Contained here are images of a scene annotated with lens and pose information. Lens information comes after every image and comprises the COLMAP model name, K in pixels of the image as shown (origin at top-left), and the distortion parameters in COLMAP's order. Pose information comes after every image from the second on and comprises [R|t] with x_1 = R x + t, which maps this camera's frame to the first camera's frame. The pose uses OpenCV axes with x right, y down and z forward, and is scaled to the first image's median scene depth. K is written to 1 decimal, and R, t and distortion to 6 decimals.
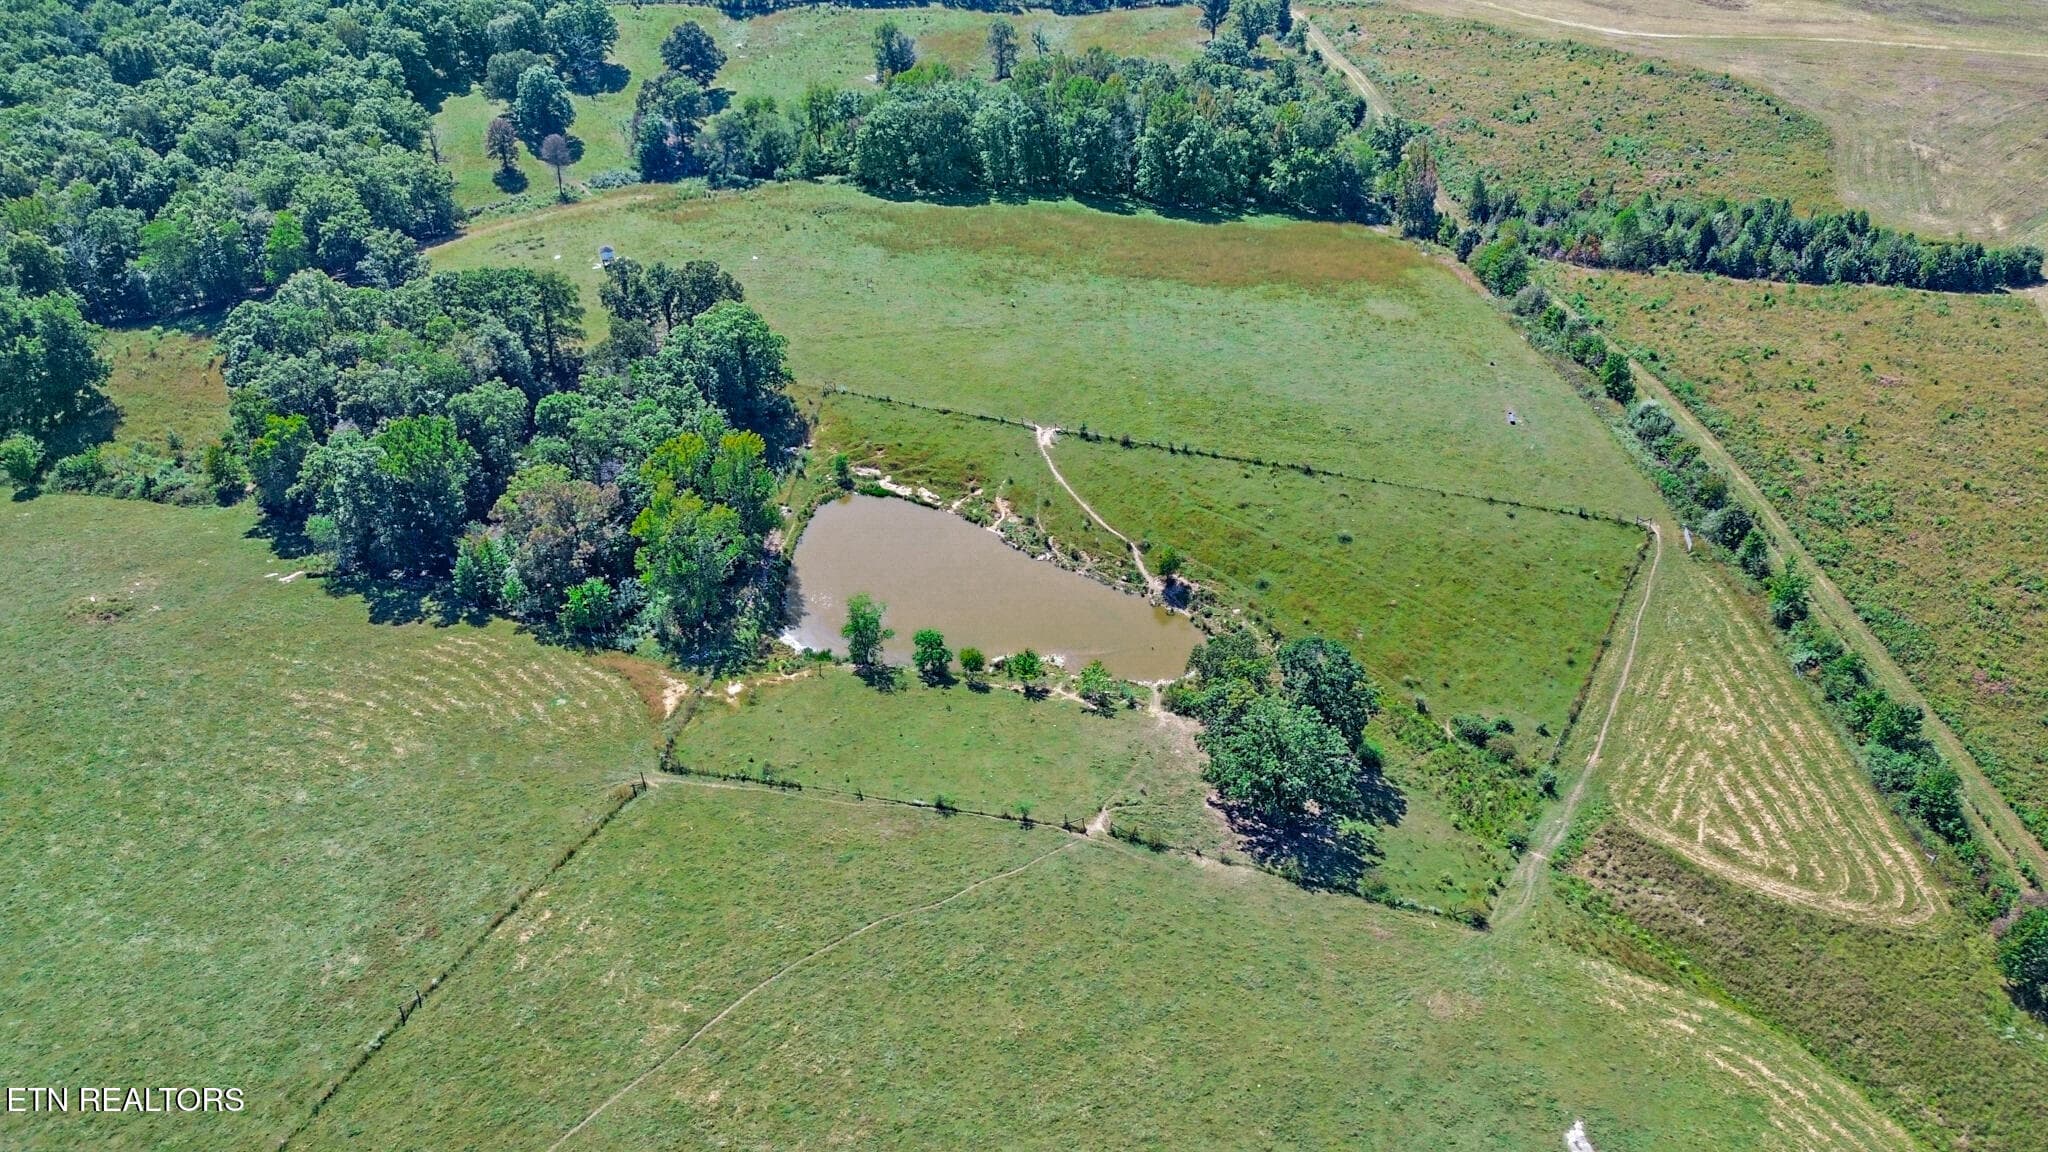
lens RADIAL K [[1462.2, 0, 1024.4], [0, 1462.2, 571.4], [0, 0, 1]] dist [0.067054, -0.058544]
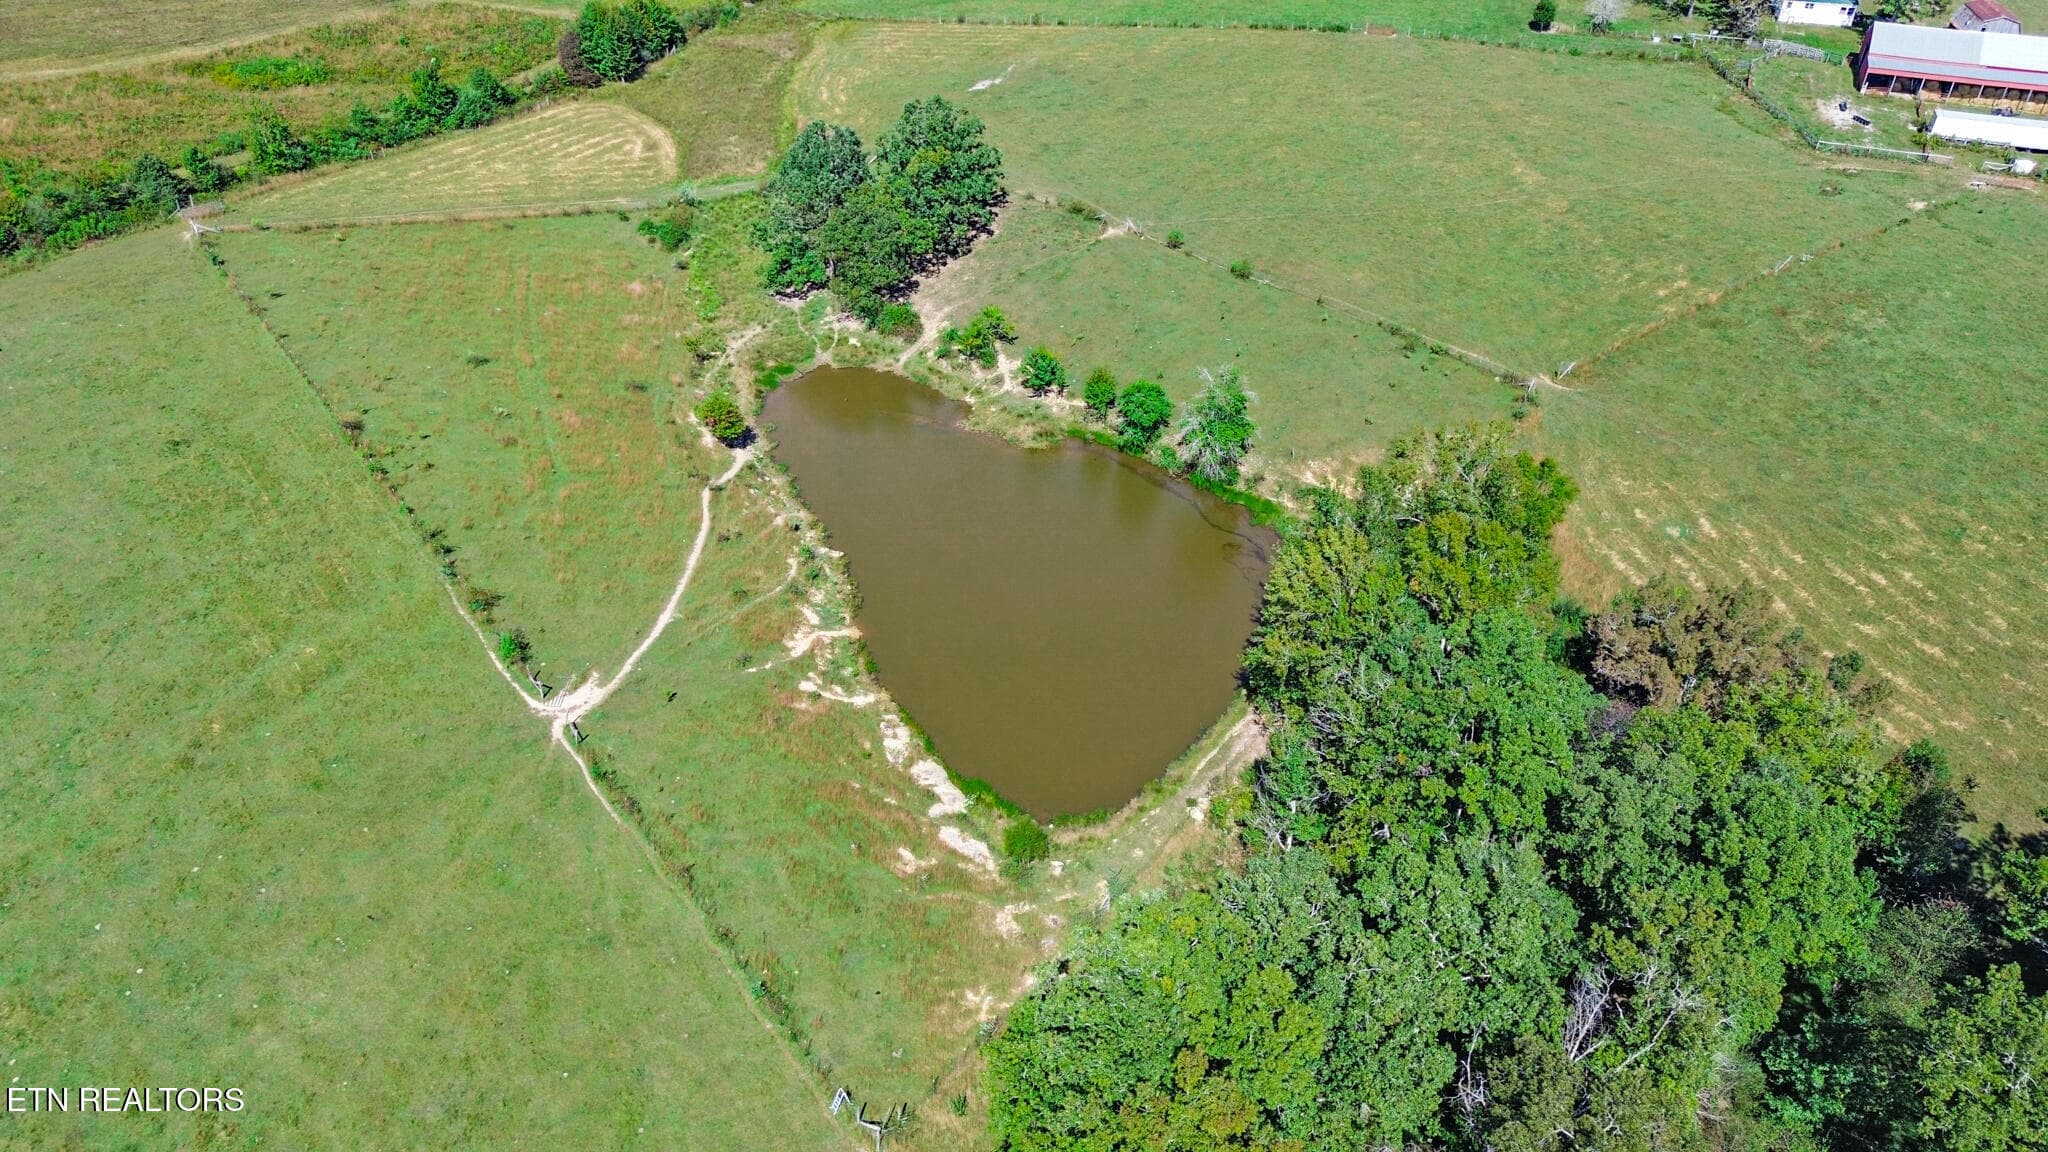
lens RADIAL K [[1462.2, 0, 1024.4], [0, 1462.2, 571.4], [0, 0, 1]] dist [0.067054, -0.058544]
pose [[-0.863943, -0.297876, 0.406045, -0.212924], [0.282721, 0.380349, 0.880570, -0.363771], [-0.416740, 0.875560, -0.244384, 0.827543]]
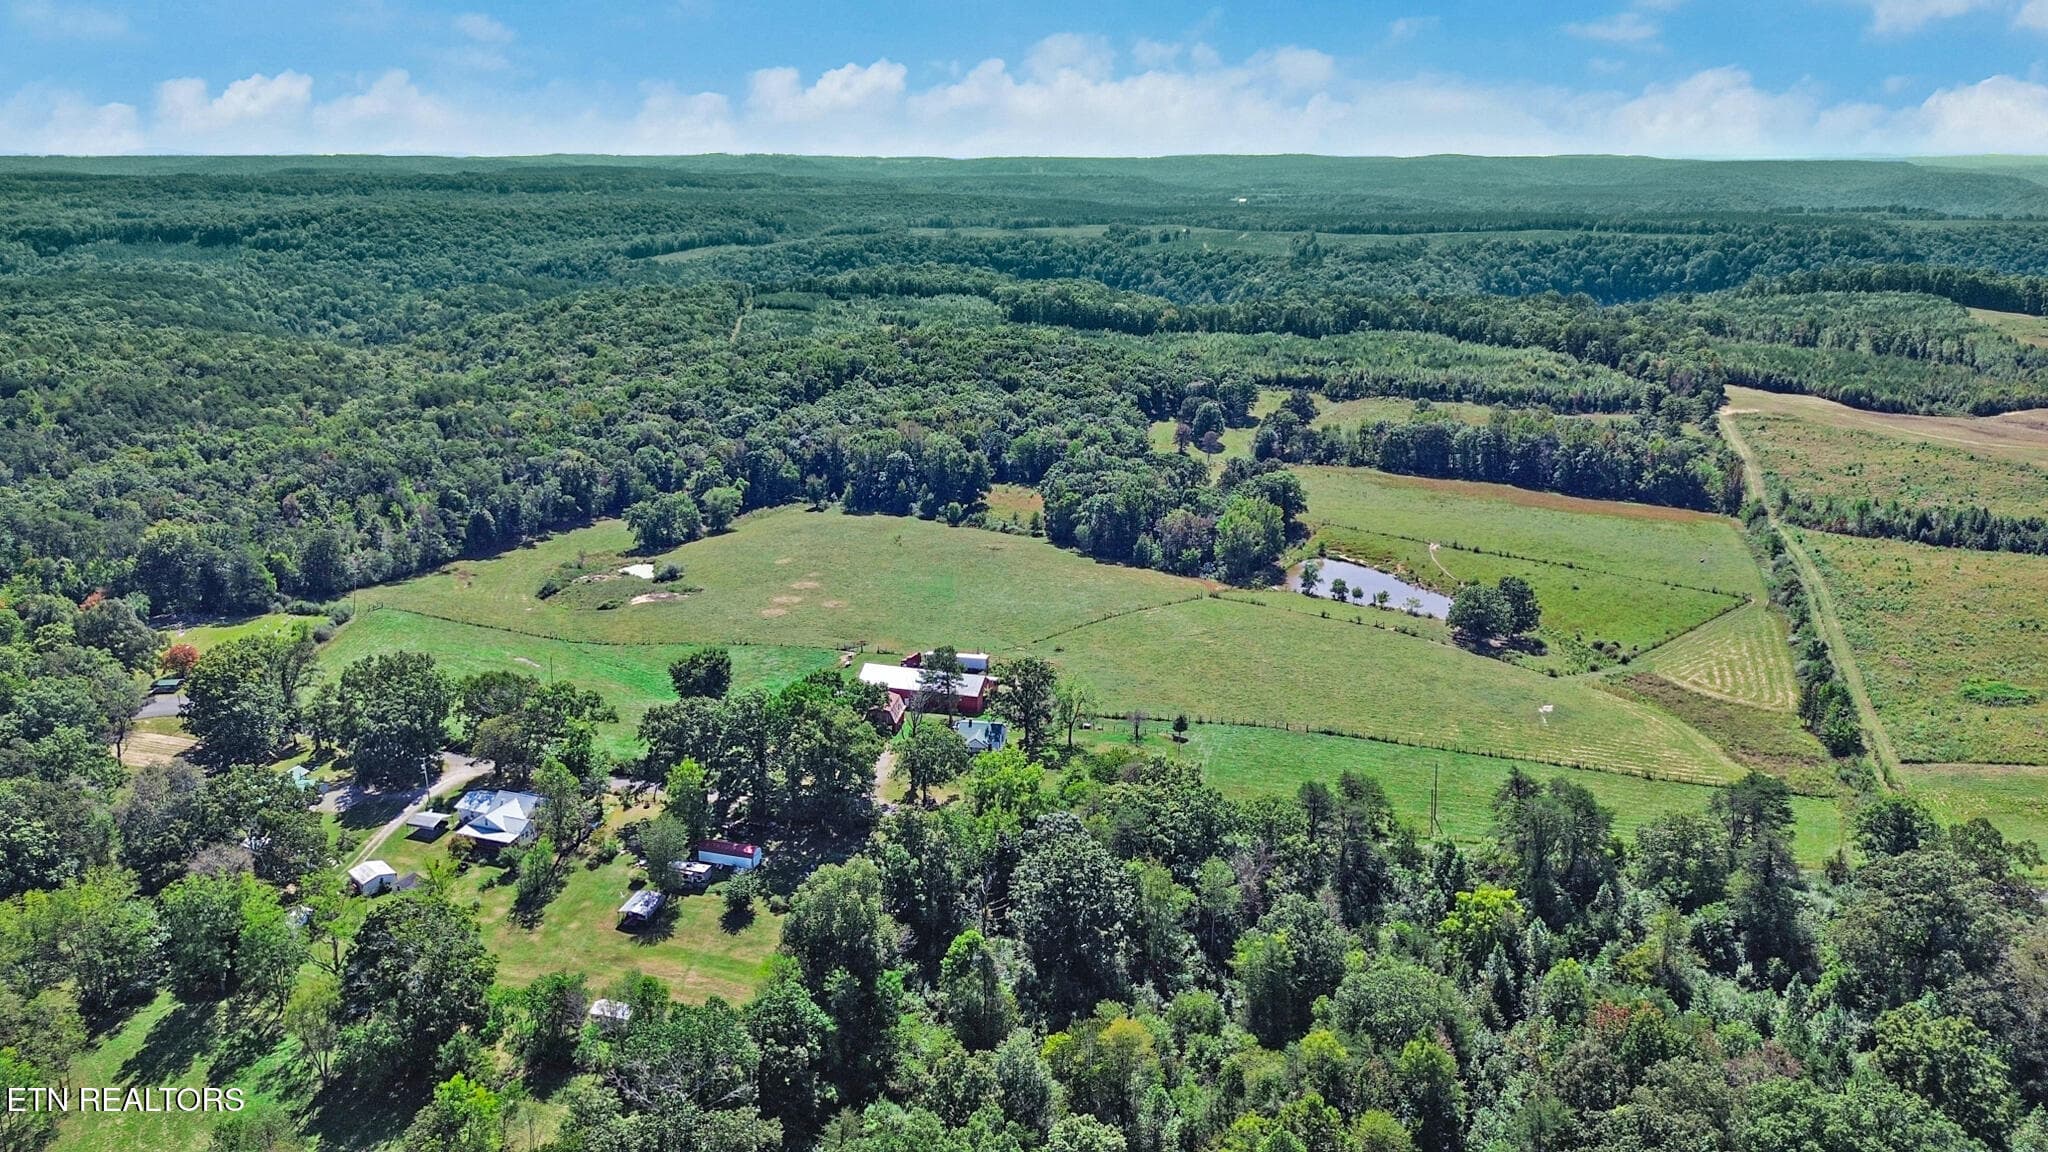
lens RADIAL K [[1458.0, 0, 1016.9], [0, 1458.0, 585.8], [0, 0, 1]] dist [0.093575, -0.123431]
pose [[0.907204, 0.115195, -0.404612, 0.243175], [-0.234378, 0.937086, -0.258720, 0.465012], [0.349353, 0.329544, 0.877128, -0.678569]]
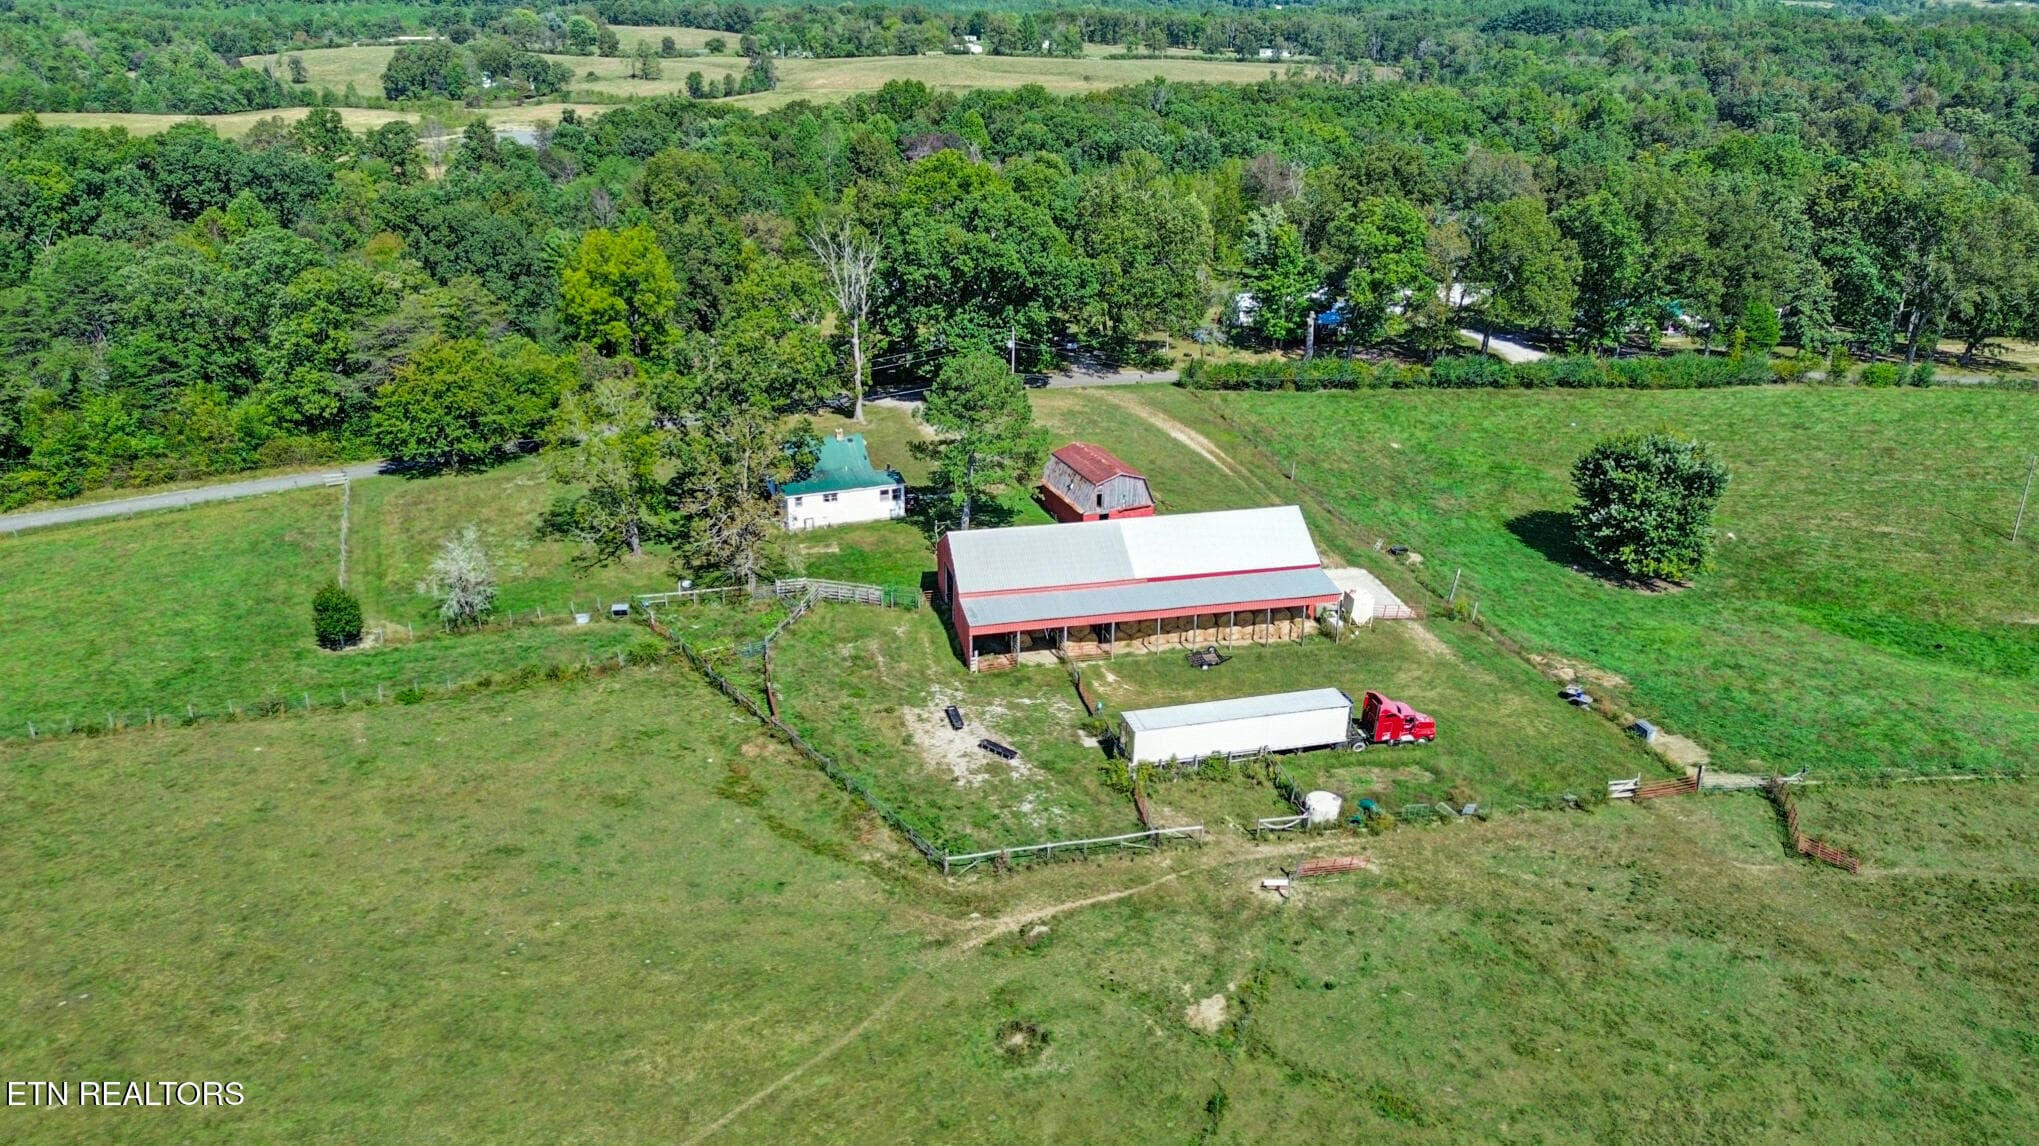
lens RADIAL K [[1461.1, 0, 1026.7], [0, 1461.1, 562.1], [0, 0, 1]] dist [0.065004, -0.054730]
pose [[-0.996944, 0.030693, -0.071840, -0.190993], [-0.043334, 0.547874, 0.835438, -0.046602], [0.065001, 0.835998, -0.544869, 0.481485]]
